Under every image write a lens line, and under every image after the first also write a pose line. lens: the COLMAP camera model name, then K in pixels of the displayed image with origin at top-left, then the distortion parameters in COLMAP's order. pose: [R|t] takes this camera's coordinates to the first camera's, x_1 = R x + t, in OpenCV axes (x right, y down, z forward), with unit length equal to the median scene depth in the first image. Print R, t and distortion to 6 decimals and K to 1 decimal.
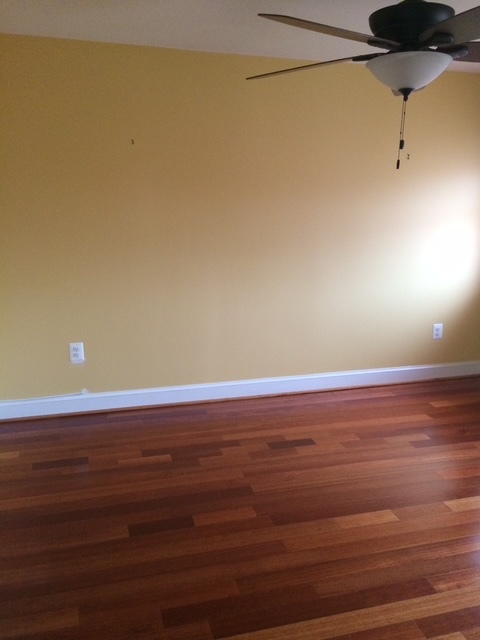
lens RADIAL K [[568.1, 0, 239.4], [0, 568.1, 318.9], [0, 0, 1]] dist [0.095923, -0.117817]
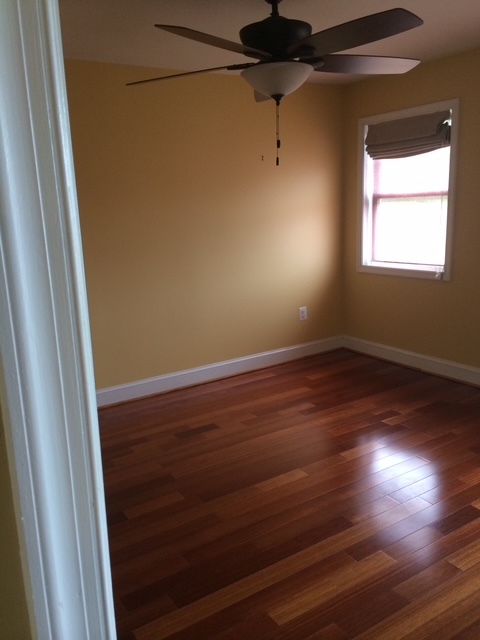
lens RADIAL K [[568.1, 0, 243.4], [0, 568.1, 319.9], [0, 0, 1]] dist [0.095923, -0.117817]
pose [[0.952467, -0.112467, 0.283121, -0.108059], [0.117150, 0.993114, 0.000393, 0.025978], [-0.281216, 0.032794, 0.959084, -0.042714]]
